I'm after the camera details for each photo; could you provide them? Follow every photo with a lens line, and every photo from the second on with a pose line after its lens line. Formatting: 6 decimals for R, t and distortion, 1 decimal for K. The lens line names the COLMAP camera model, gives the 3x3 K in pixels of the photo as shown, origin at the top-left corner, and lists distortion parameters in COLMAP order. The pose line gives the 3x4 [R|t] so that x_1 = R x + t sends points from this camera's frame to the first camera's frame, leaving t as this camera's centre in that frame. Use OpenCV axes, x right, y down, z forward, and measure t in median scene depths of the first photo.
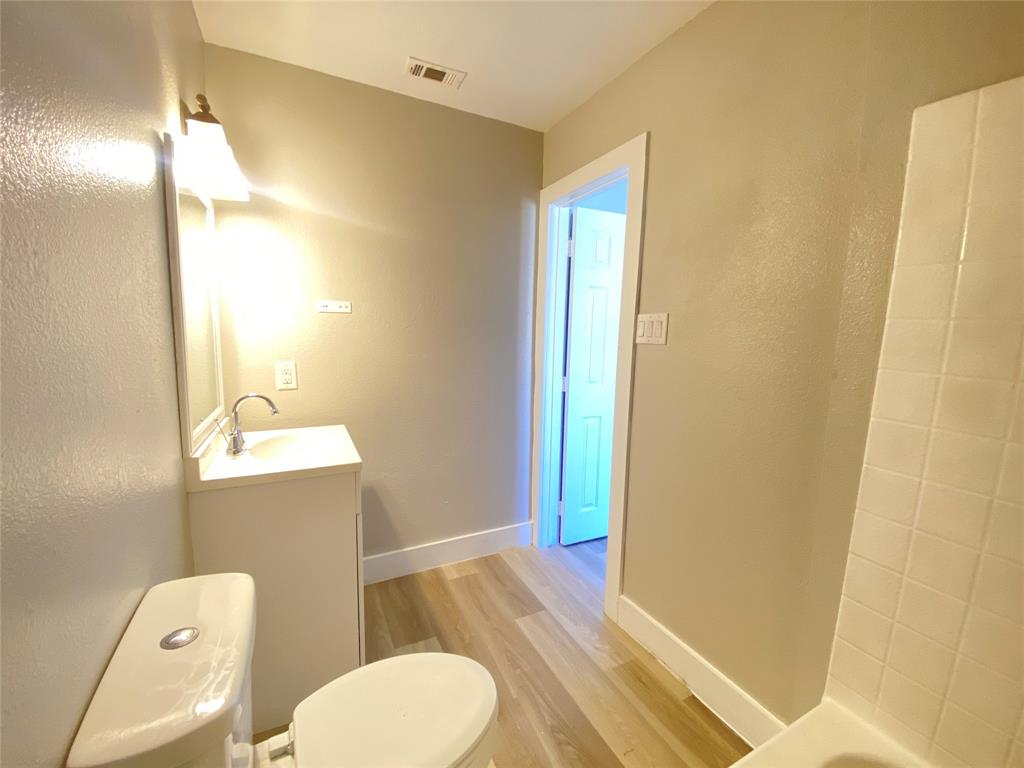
lens RADIAL K [[414.3, 0, 506.9], [0, 414.3, 382.5], [0, 0, 1]] dist [0.022686, -0.022132]
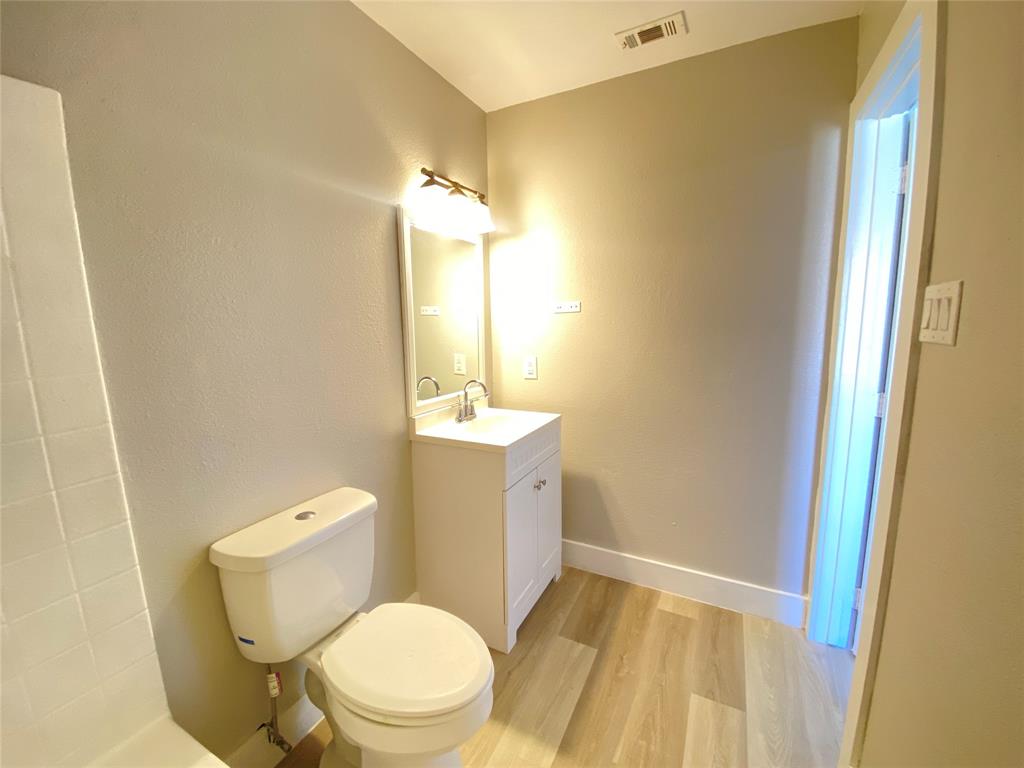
lens RADIAL K [[414.3, 0, 506.9], [0, 414.3, 382.5], [0, 0, 1]] dist [0.022686, -0.022132]
pose [[0.584373, 0.083466, -0.807181, 0.396356], [-0.068171, 0.996229, 0.053661, -0.031683], [0.808617, 0.023669, 0.587860, 0.241574]]
